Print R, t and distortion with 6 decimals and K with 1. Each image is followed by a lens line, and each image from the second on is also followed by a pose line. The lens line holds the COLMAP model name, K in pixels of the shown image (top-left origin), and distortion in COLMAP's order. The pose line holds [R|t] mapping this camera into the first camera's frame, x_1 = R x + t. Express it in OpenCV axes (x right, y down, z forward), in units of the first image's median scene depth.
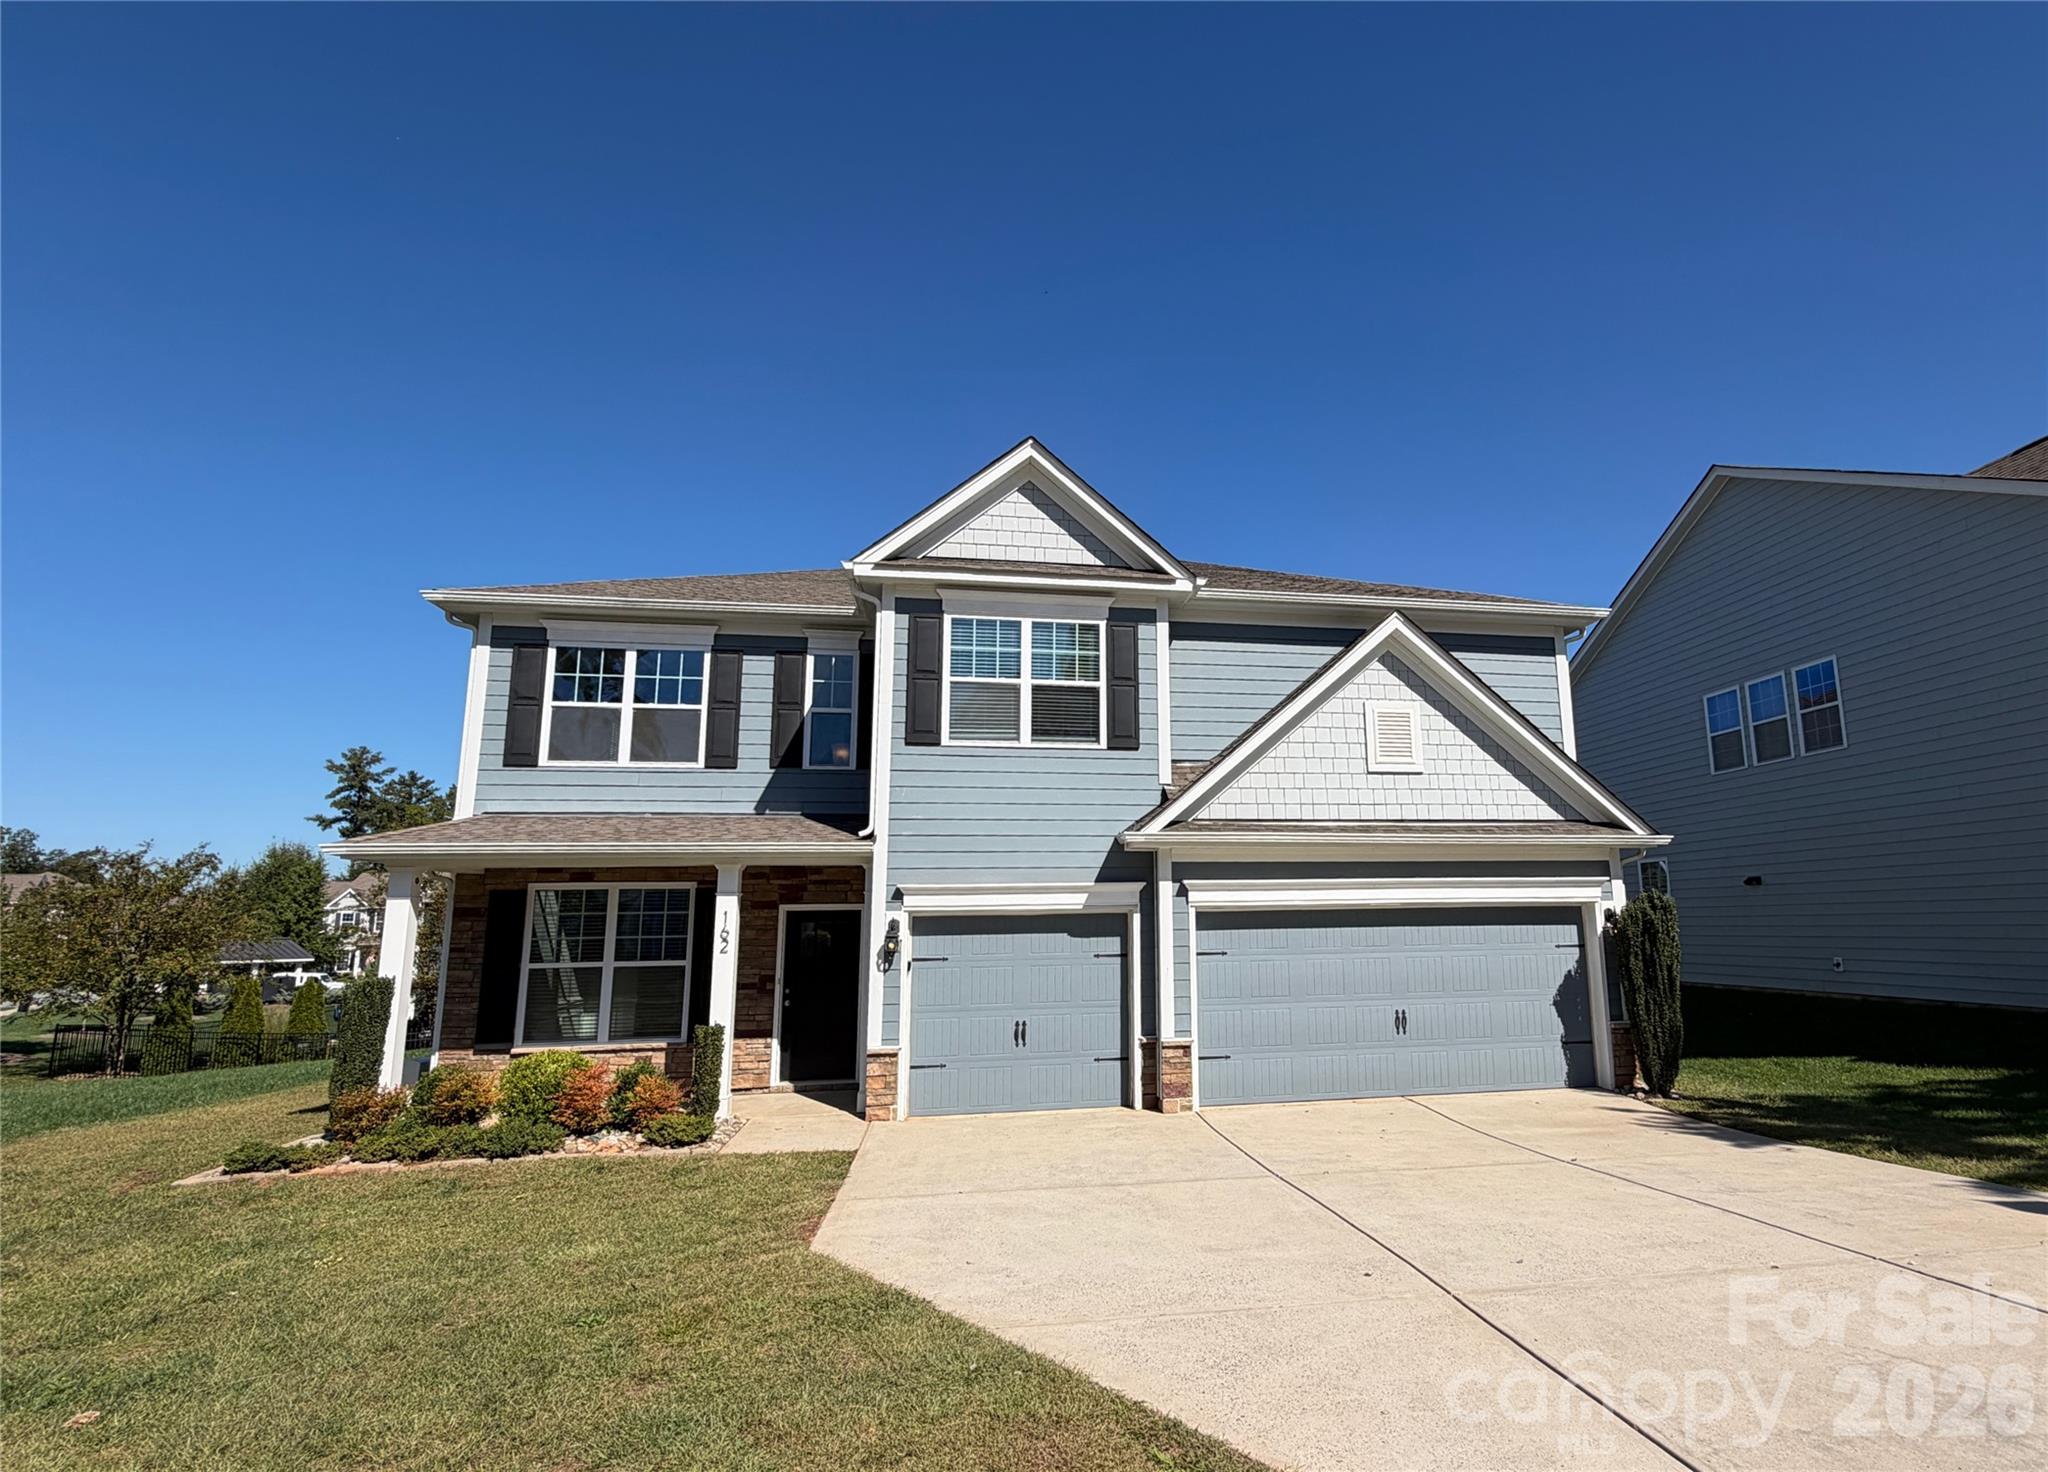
lens RADIAL K [[1034.0, 0, 1166.5], [0, 1034.0, 742.1], [0, 0, 1]] dist [0.002850, 0.000065]
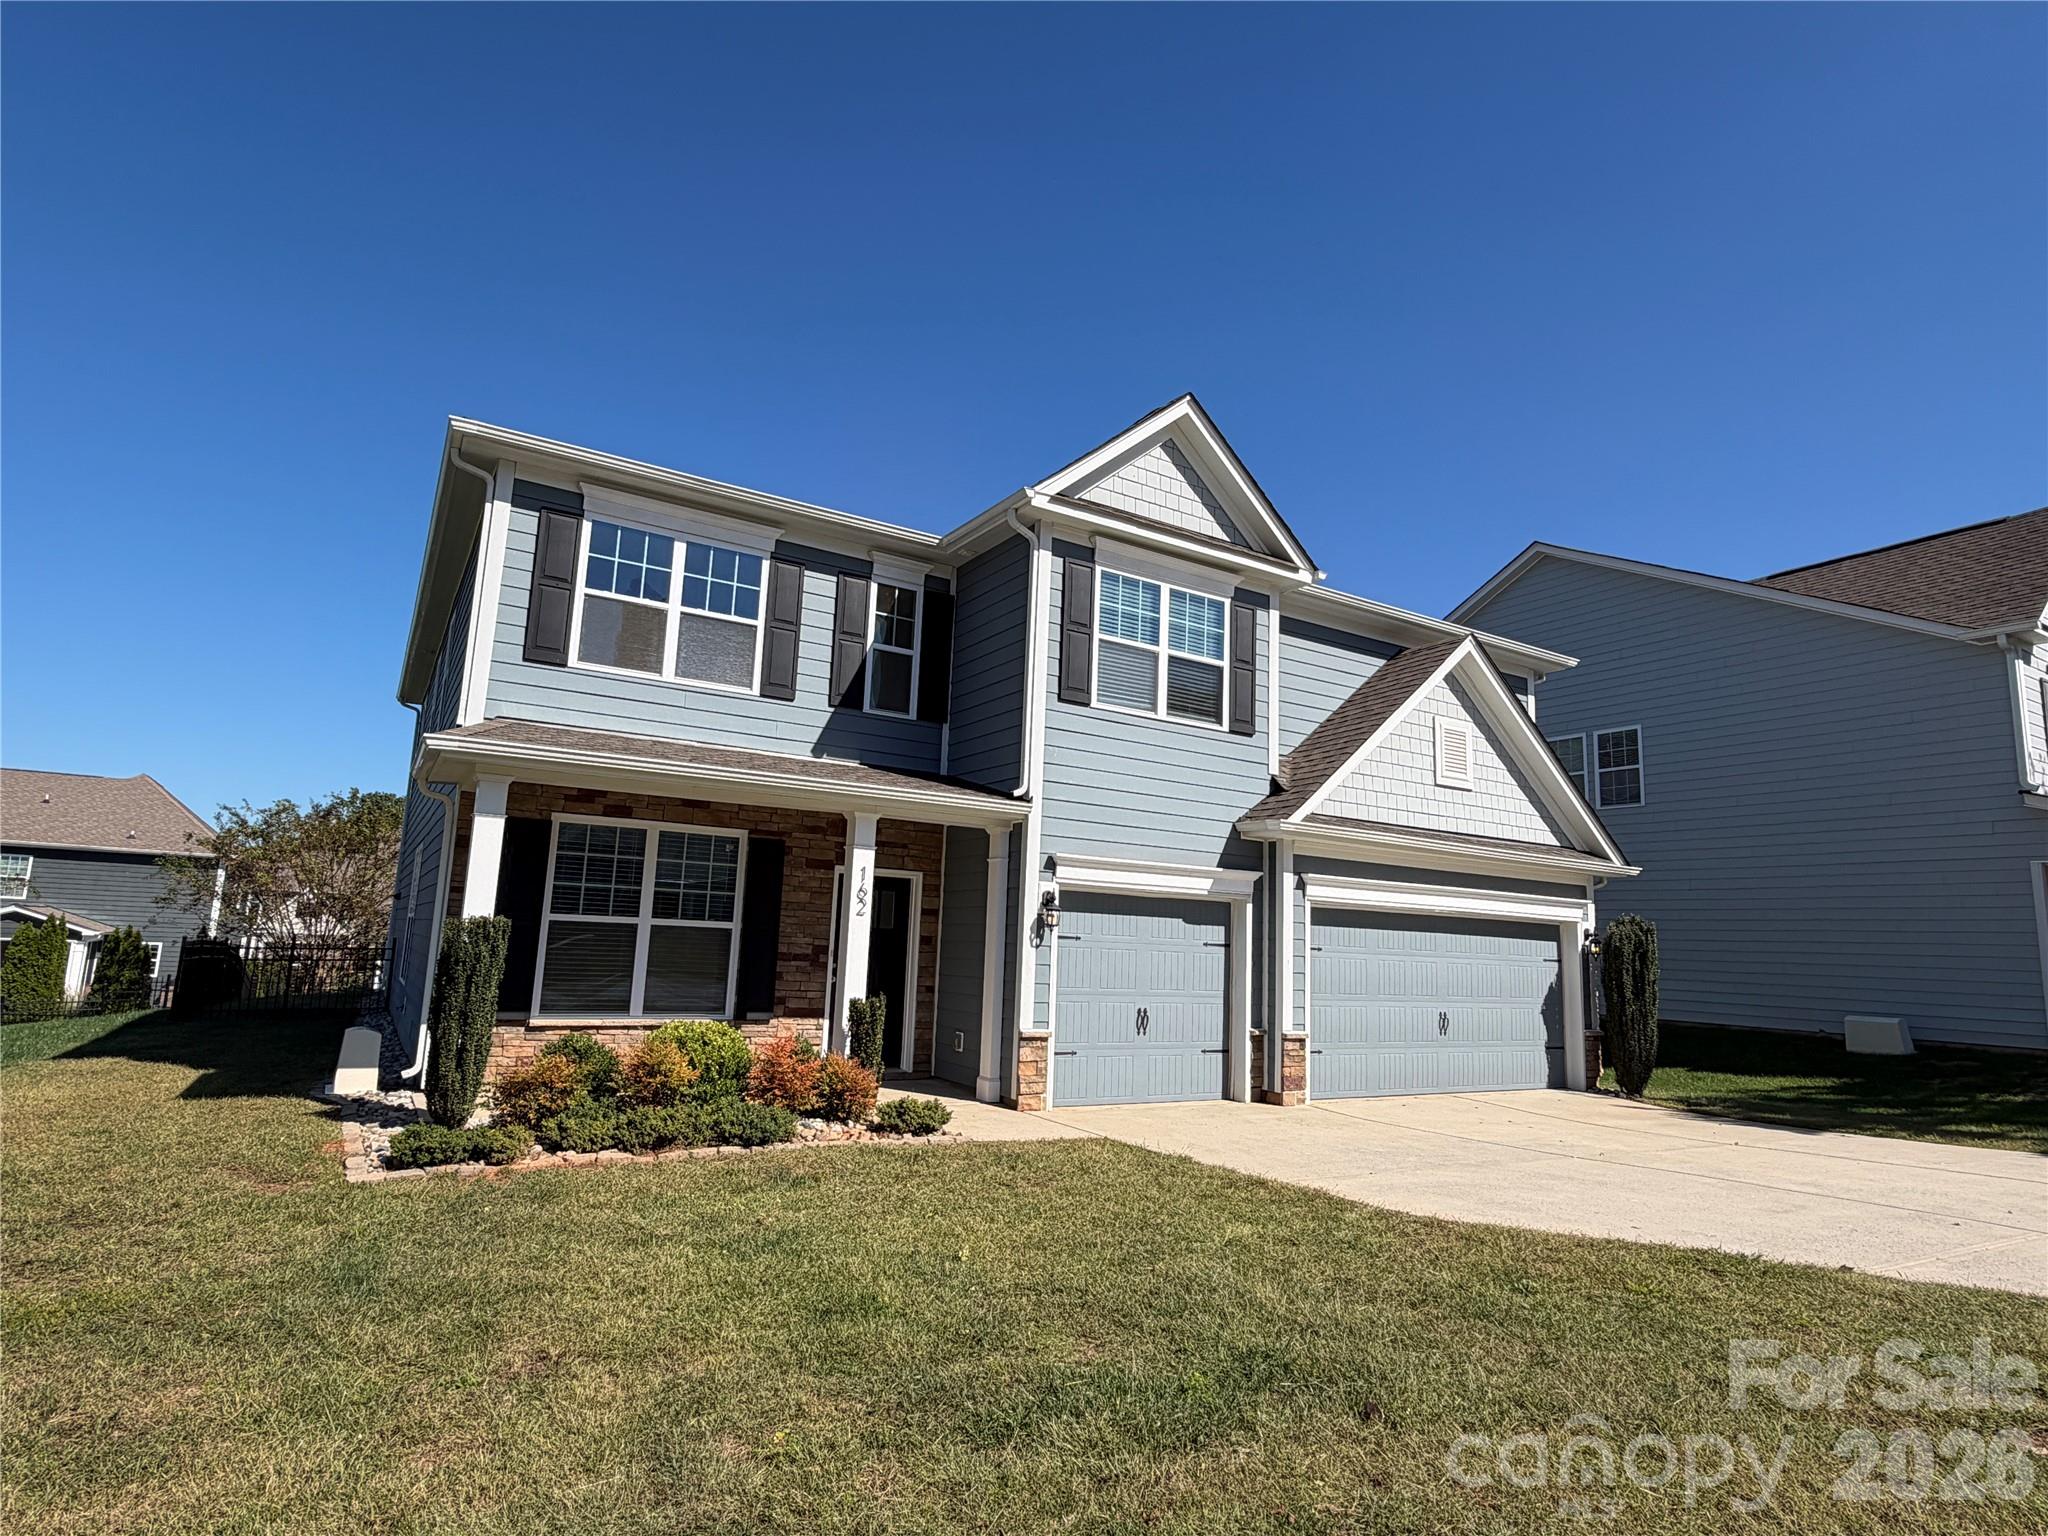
lens RADIAL K [[1094.7, 0, 1020.8], [0, 1094.7, 764.9], [0, 0, 1]] dist [0.005446, 0.000190]
pose [[0.937827, 0.110476, 0.329053, -0.559423], [-0.116092, 0.993235, -0.002596, 0.060923], [-0.327113, -0.035765, 0.944308, 0.096063]]
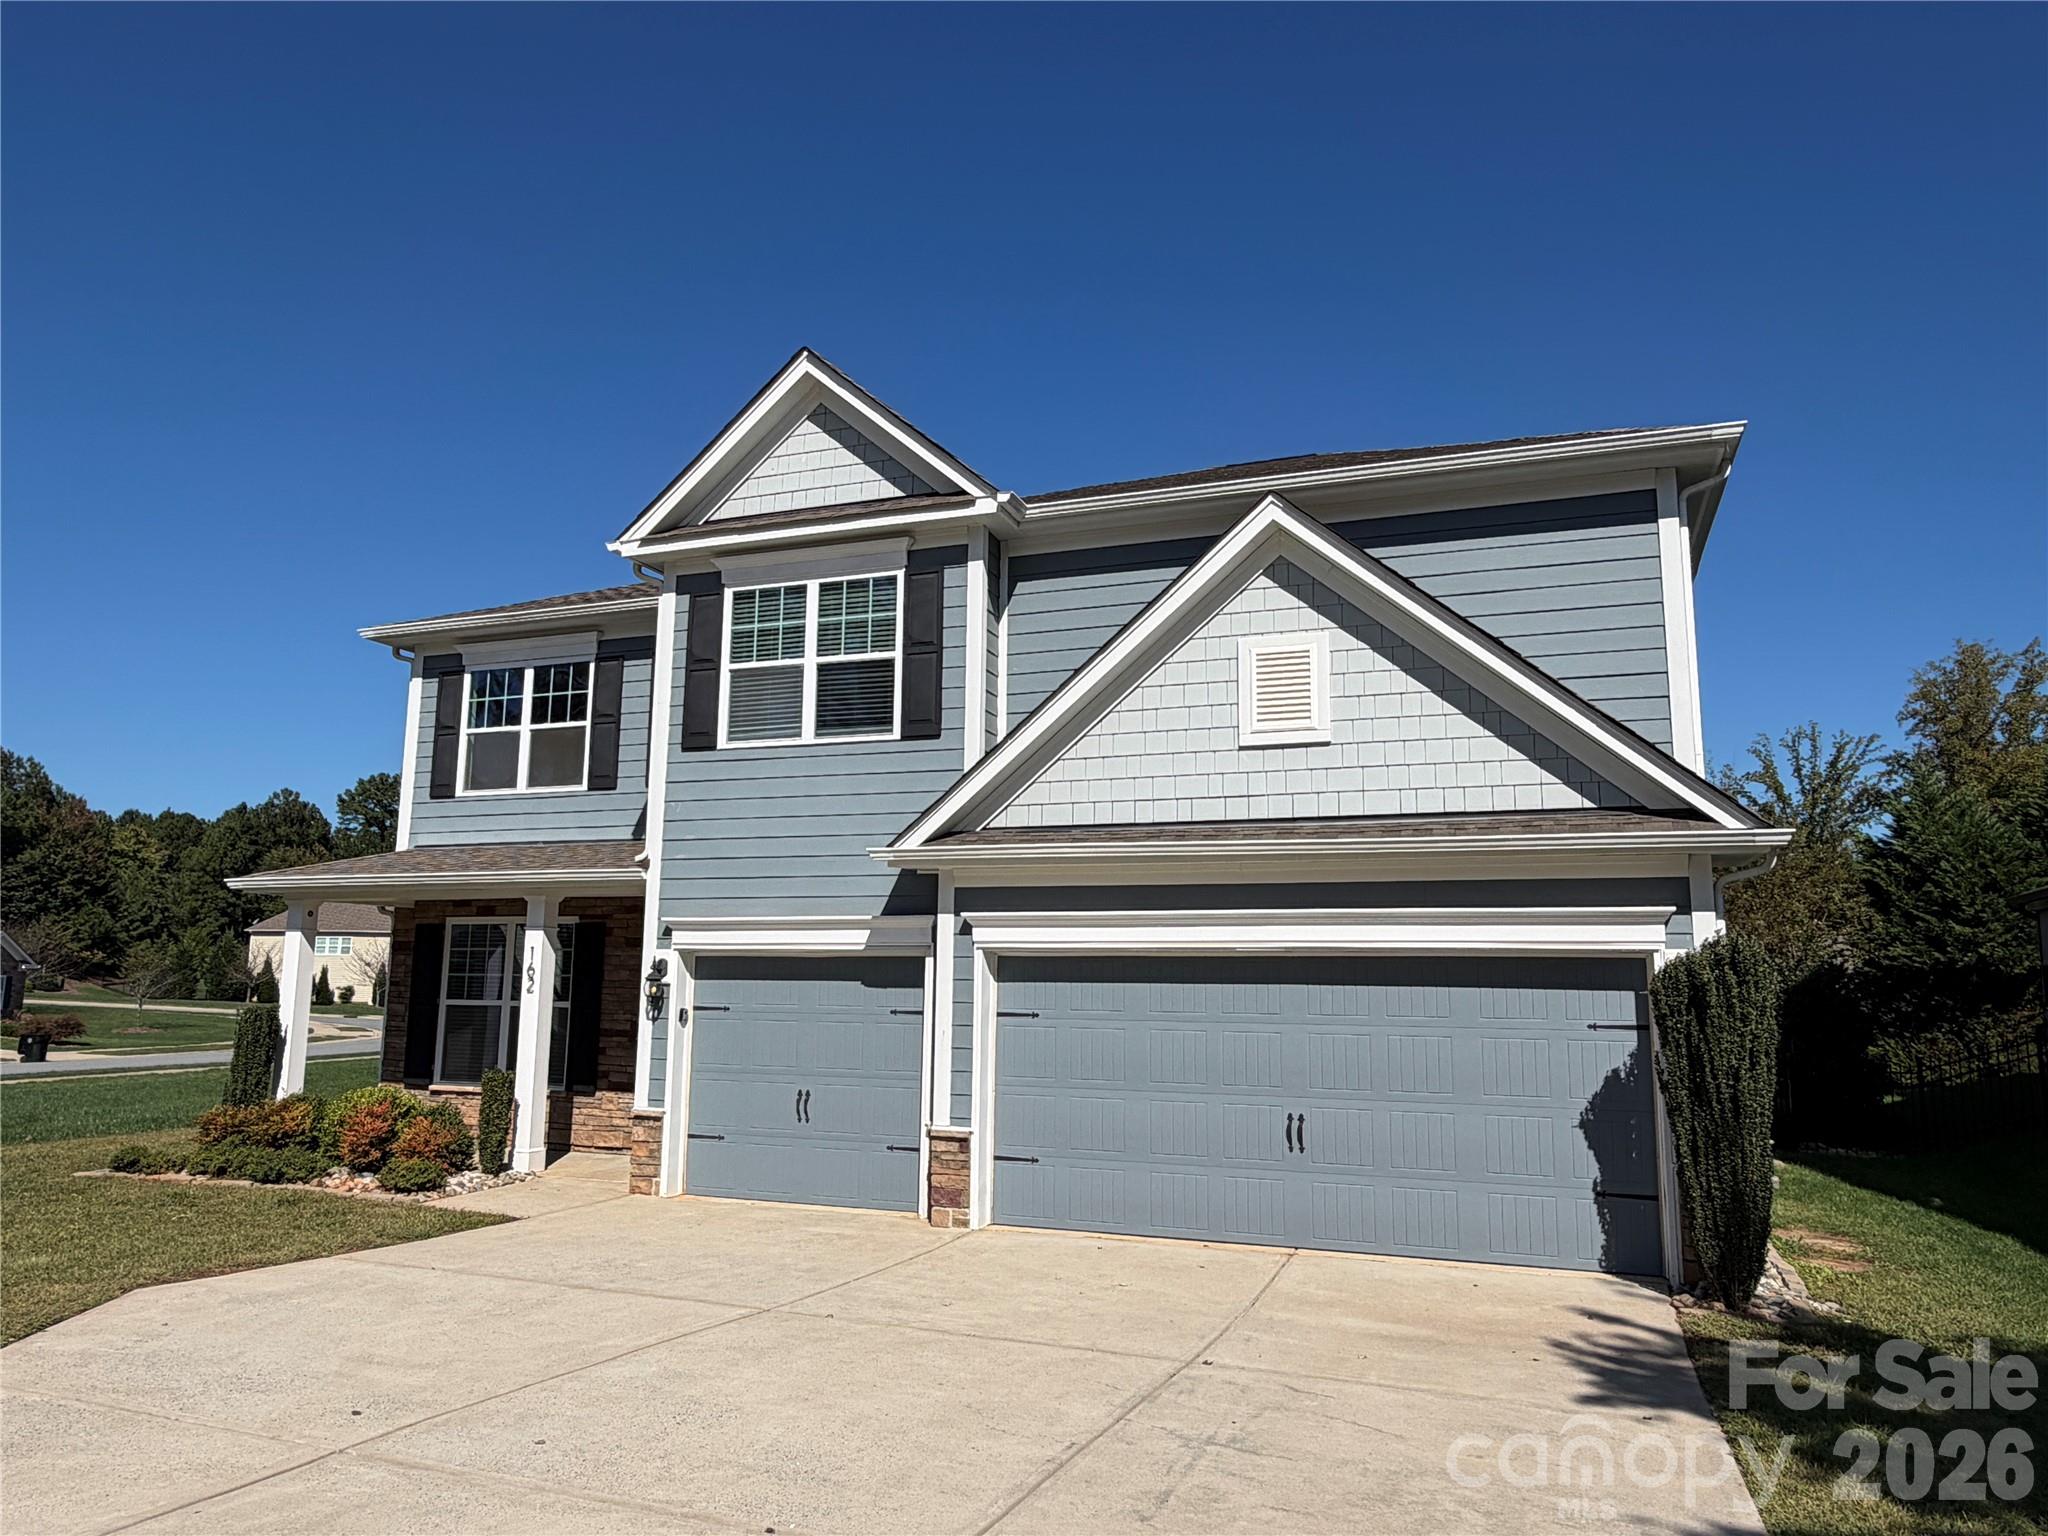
lens RADIAL K [[1394.2, 0, 1020.8], [0, 1394.2, 765.6], [0, 0, 1]] dist [0.002789, 0.000462]
pose [[0.845113, -0.058025, -0.531429, 0.543477], [0.066852, 0.997759, -0.002629, 0.033567], [0.530391, -0.033306, 0.847099, 0.180390]]
